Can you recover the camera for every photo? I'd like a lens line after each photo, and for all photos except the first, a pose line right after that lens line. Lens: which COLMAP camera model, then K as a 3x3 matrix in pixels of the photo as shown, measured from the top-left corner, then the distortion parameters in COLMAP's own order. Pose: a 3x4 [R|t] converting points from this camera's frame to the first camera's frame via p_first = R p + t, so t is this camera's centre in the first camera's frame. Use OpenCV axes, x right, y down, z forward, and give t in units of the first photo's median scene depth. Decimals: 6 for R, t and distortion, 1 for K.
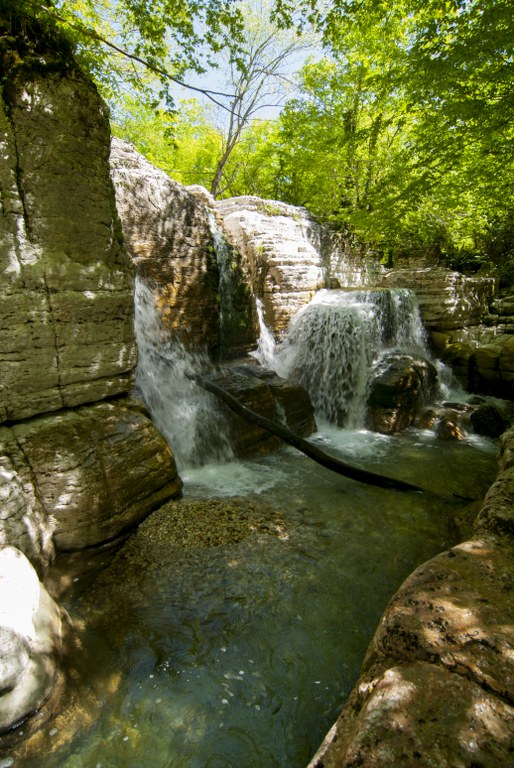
lens RADIAL K [[399.7, 0, 257.0], [0, 399.7, 384.0], [0, 0, 1]] dist [-0.027373, -0.000567]
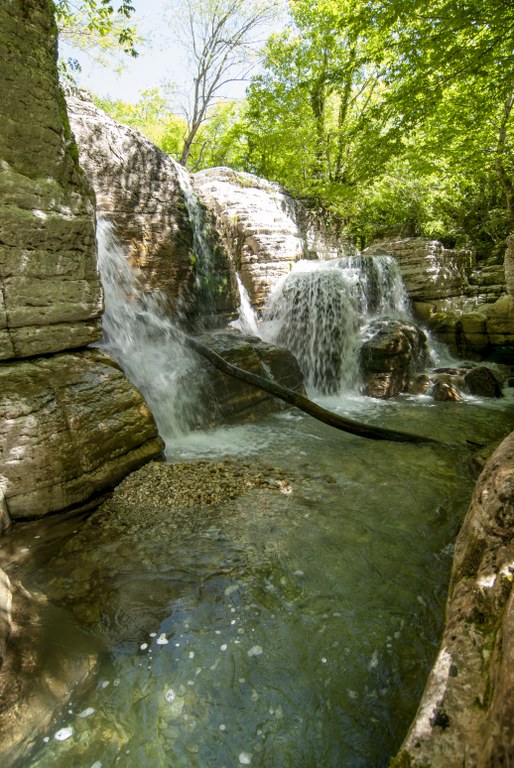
lens RADIAL K [[399.7, 0, 257.0], [0, 399.7, 384.0], [0, 0, 1]] dist [-0.027373, -0.000567]
pose [[0.996873, -0.059524, 0.051971, -0.015667], [0.059943, 0.998180, -0.006541, 0.087129], [-0.051487, 0.009636, 0.998627, 0.080774]]
